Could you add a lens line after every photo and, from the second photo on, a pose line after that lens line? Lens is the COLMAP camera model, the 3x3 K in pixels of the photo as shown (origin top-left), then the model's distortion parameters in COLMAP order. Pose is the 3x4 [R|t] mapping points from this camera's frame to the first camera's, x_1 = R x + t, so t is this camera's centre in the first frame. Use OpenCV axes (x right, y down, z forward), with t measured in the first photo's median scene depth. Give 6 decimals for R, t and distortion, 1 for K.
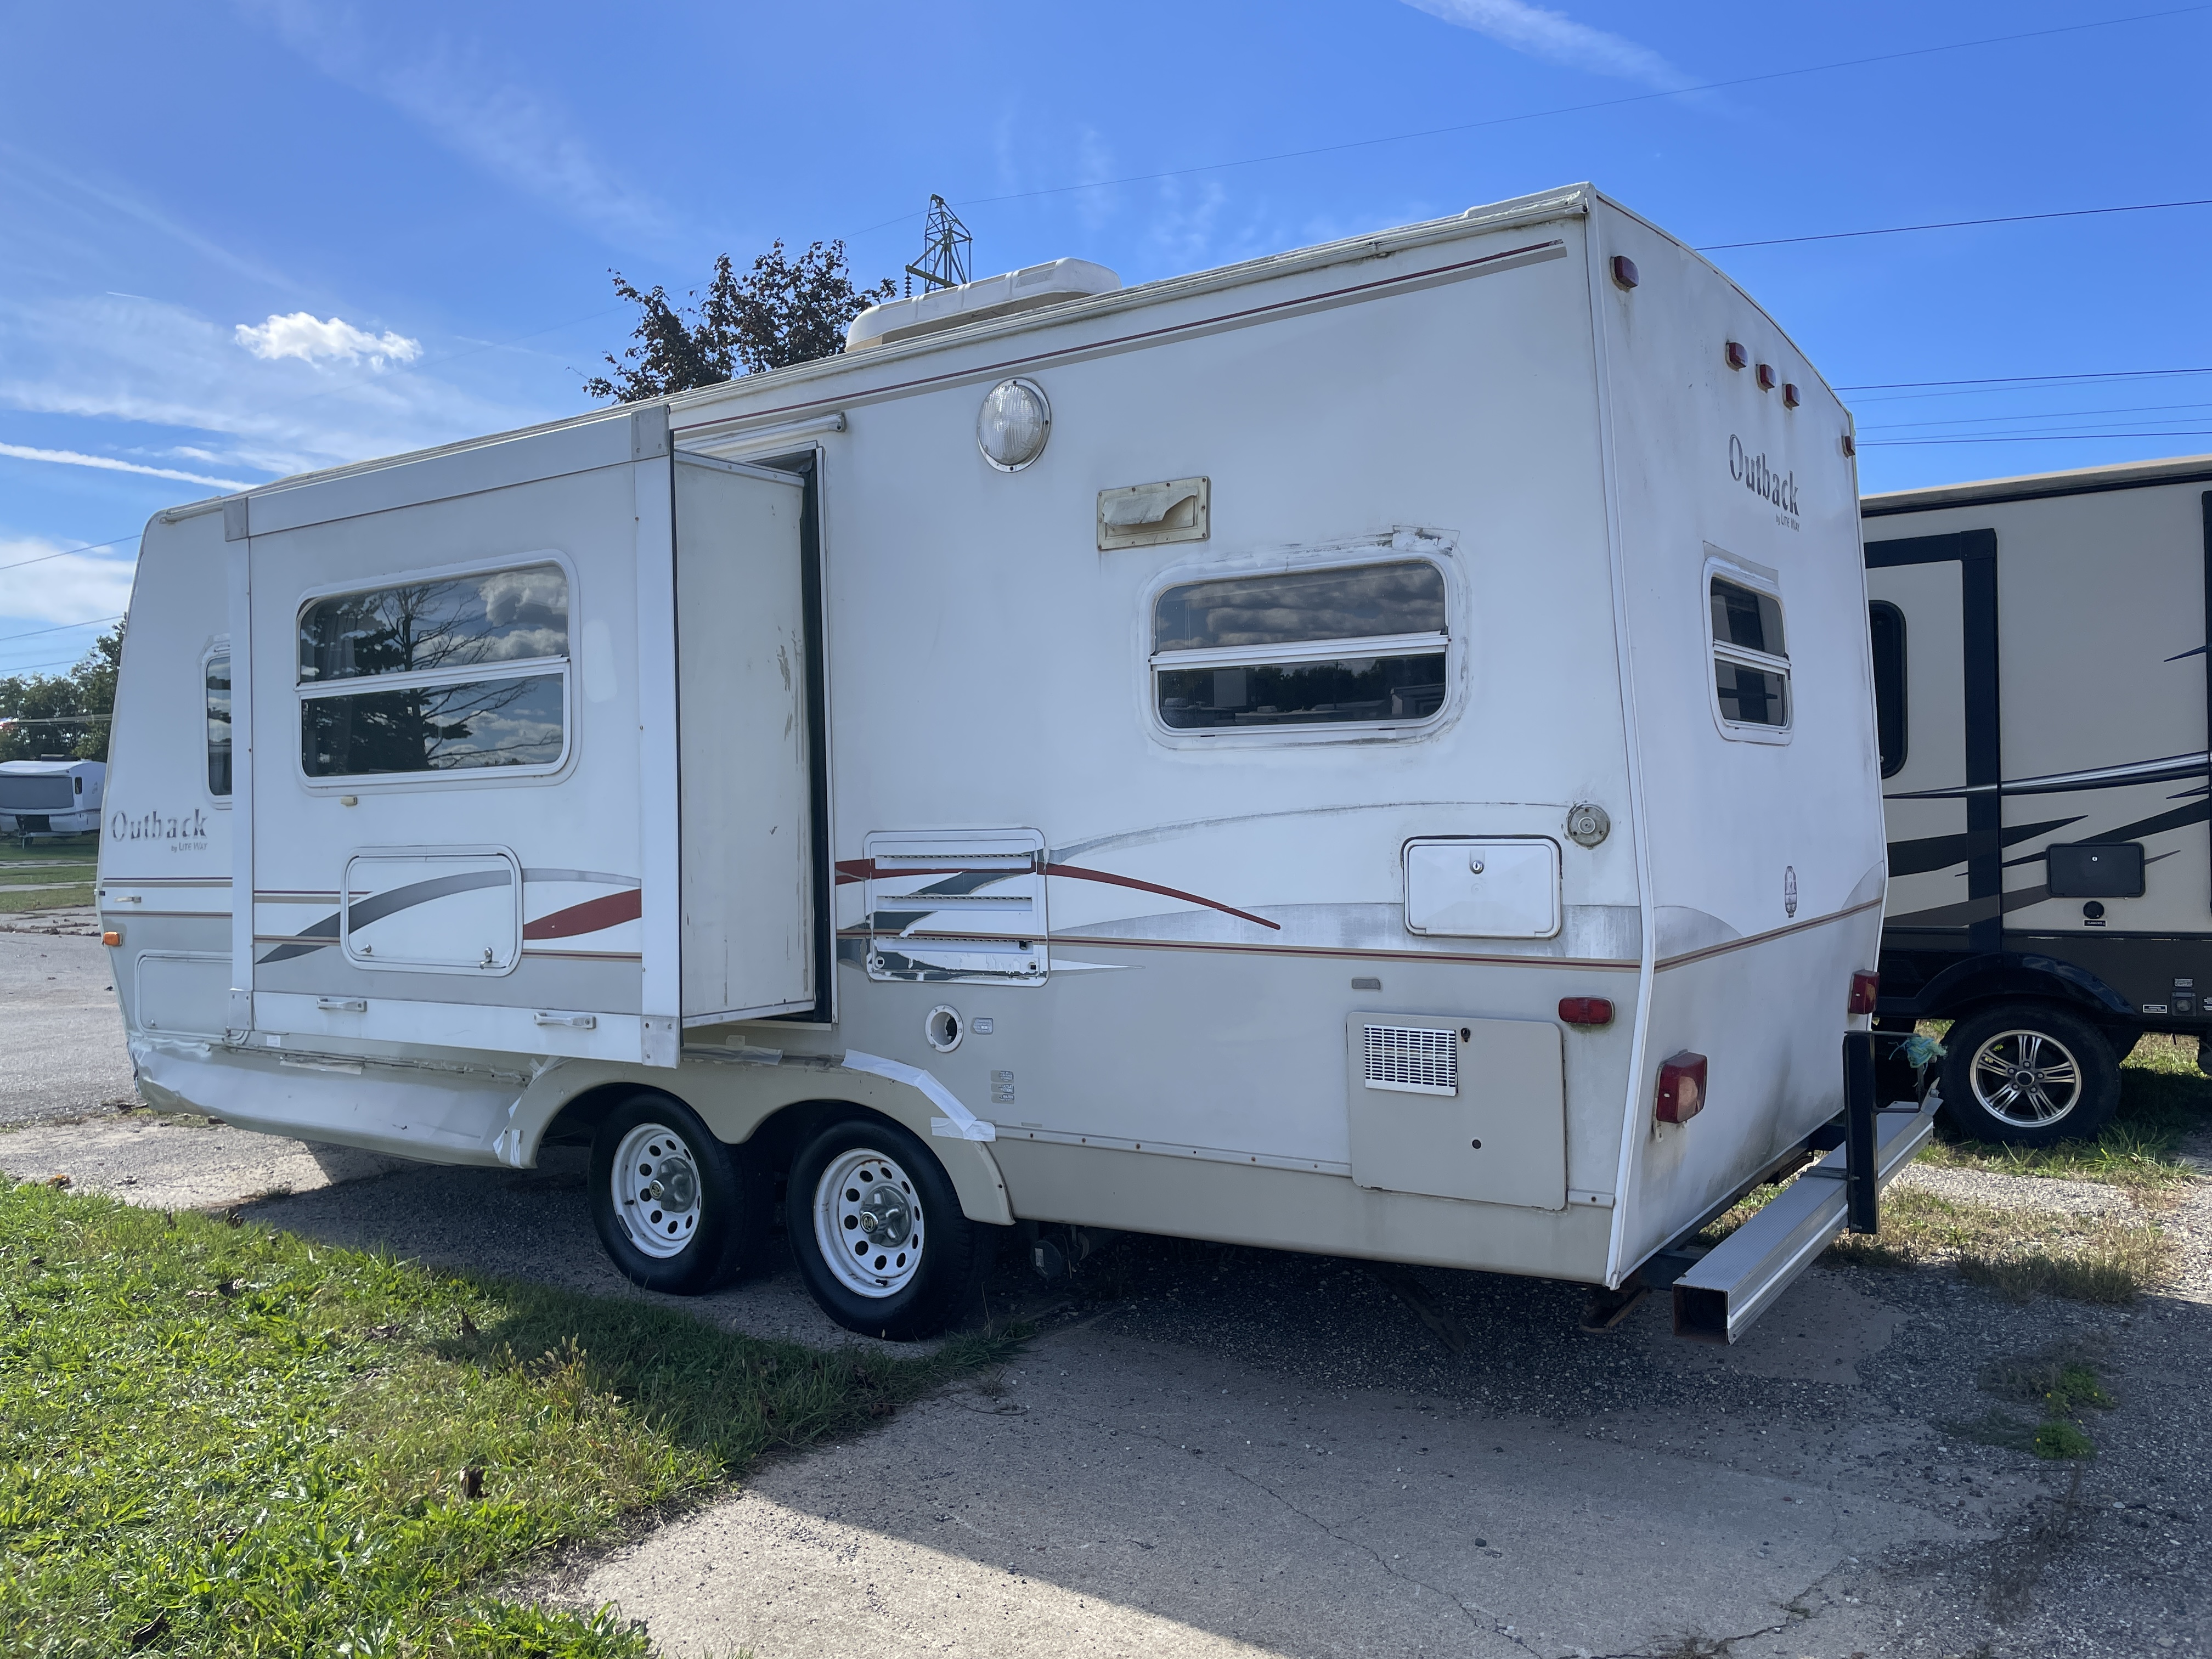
lens RADIAL K [[1683.8, 0, 1108.3], [0, 1683.8, 826.9], [0, 0, 1]] dist [0.078883, -0.089543]
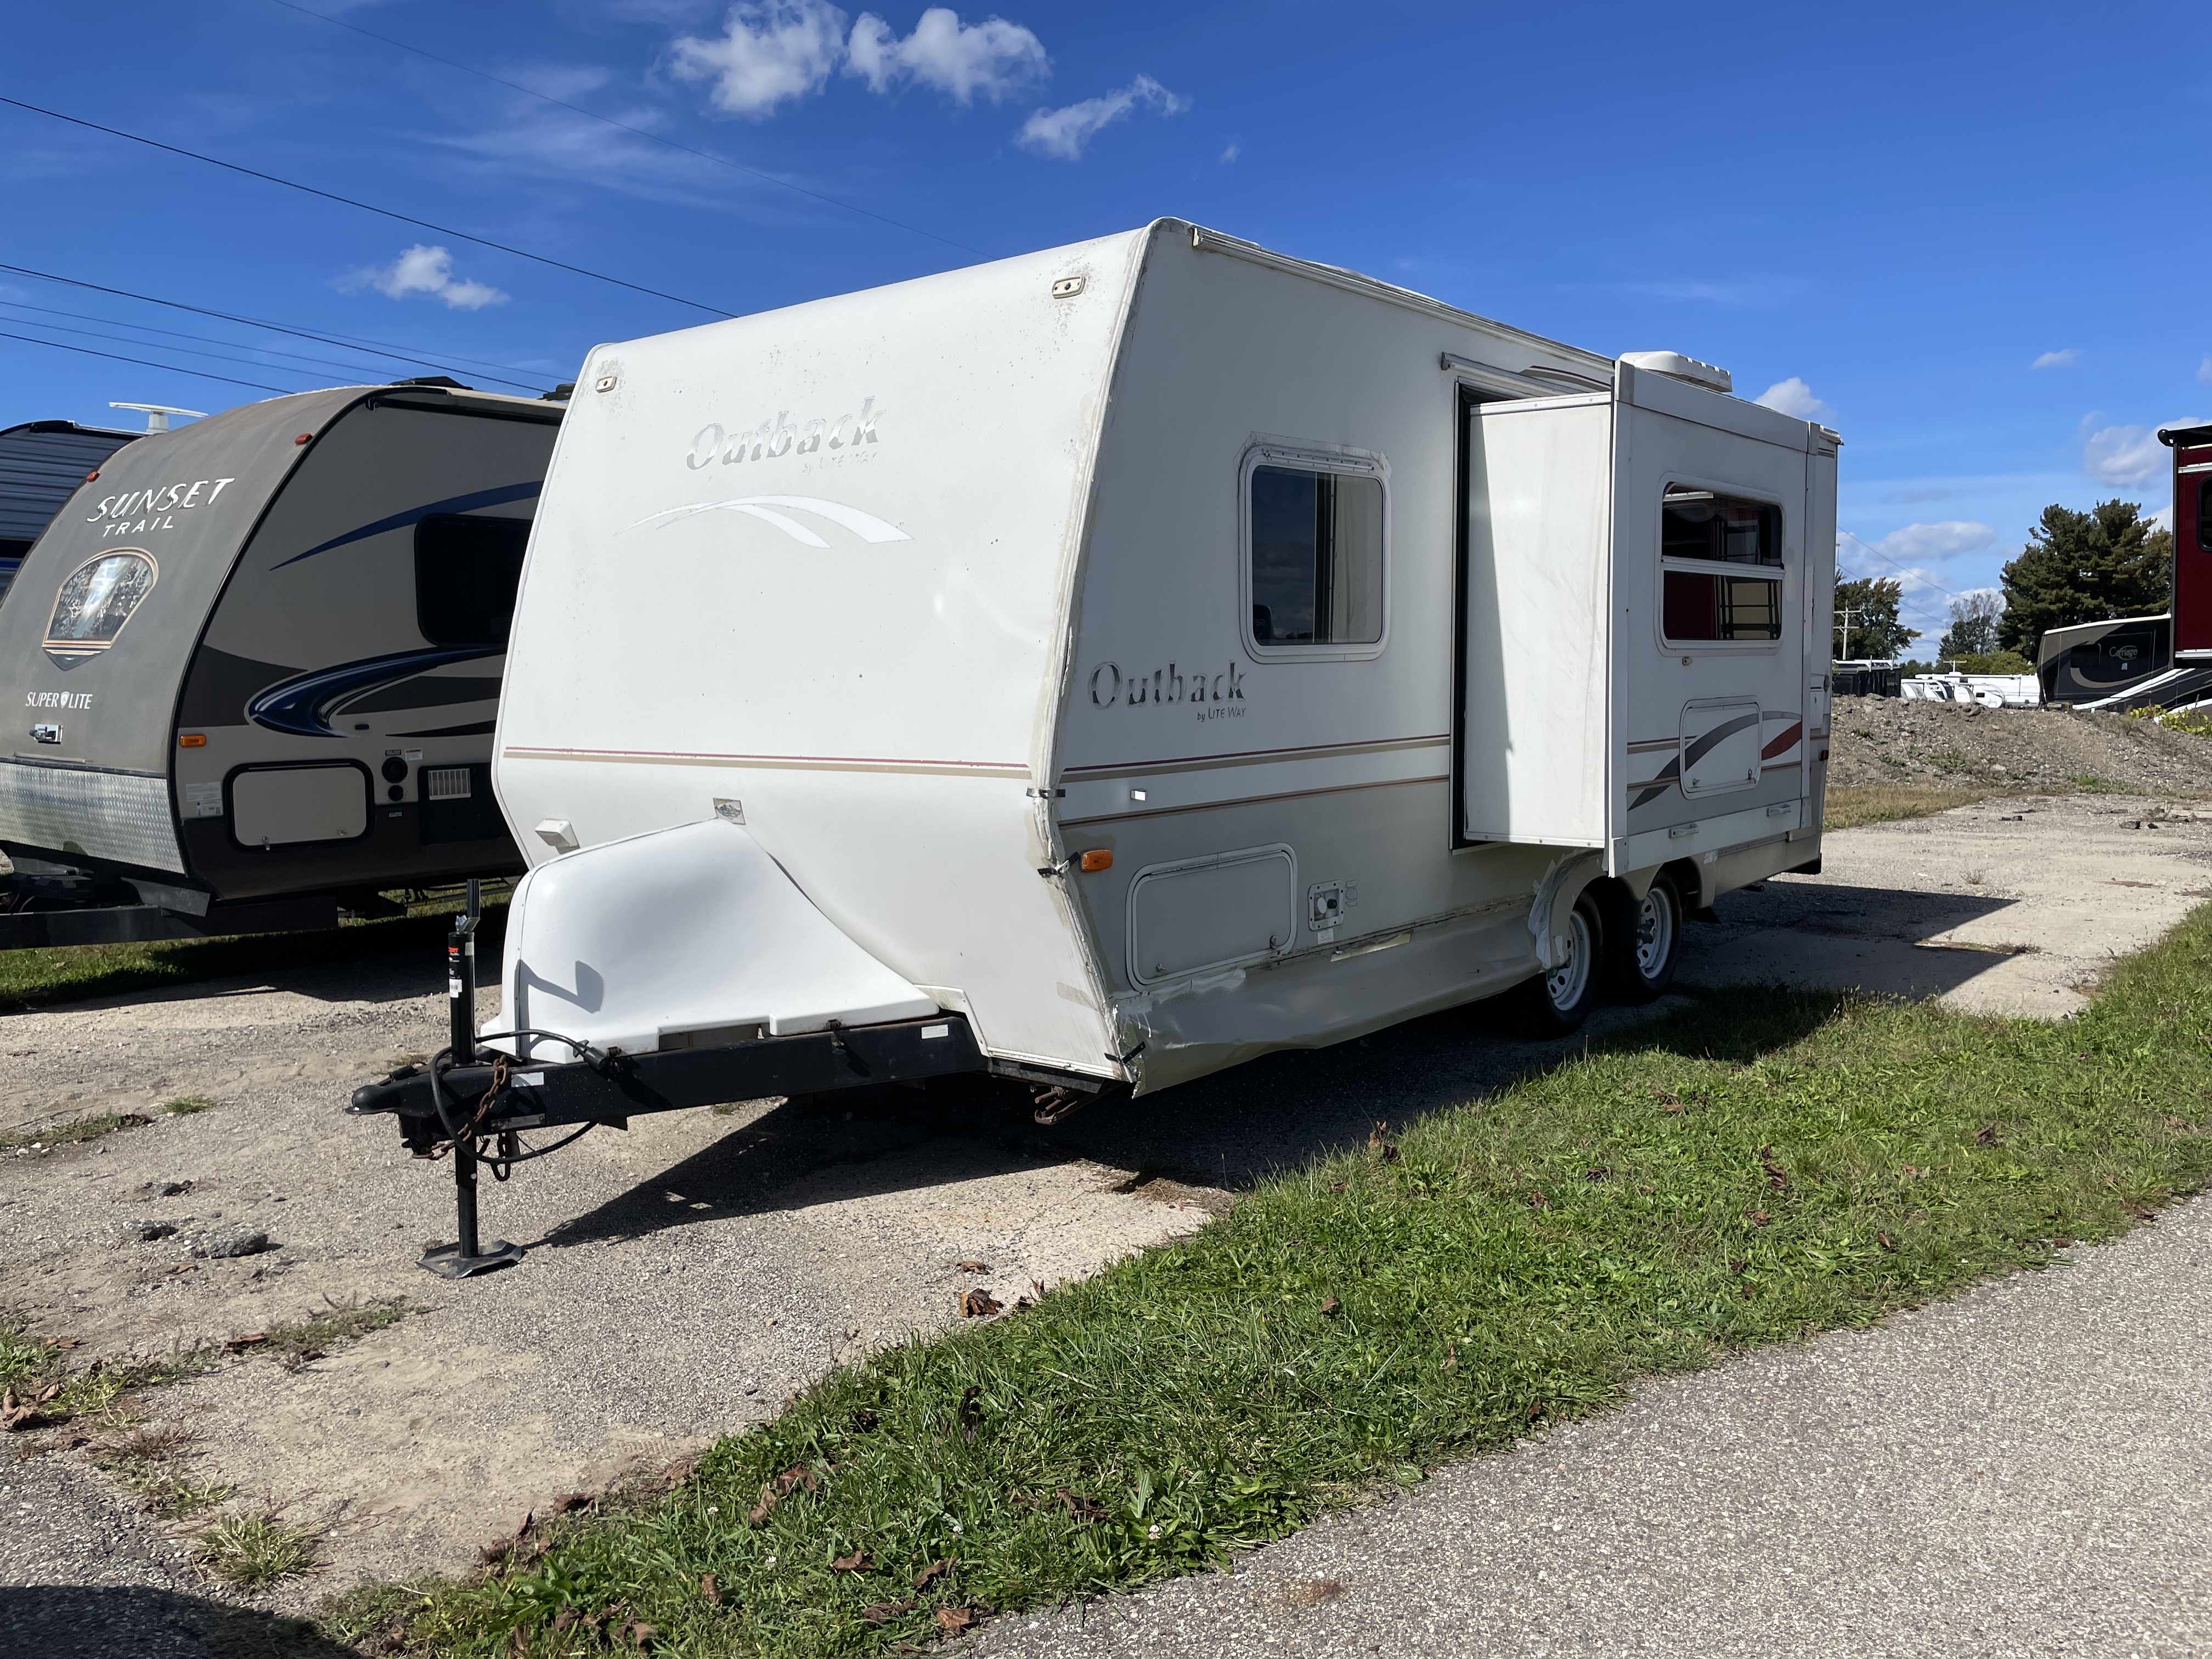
lens RADIAL K [[1683.8, 0, 1107.4], [0, 1683.8, 824.4], [0, 0, 1]] dist [0.078883, -0.089543]
pose [[0.071166, -0.074196, 0.994701, -1.647641], [0.010101, 0.997232, 0.073662, 0.006820], [-0.997413, 0.004805, 0.071718, 1.297438]]
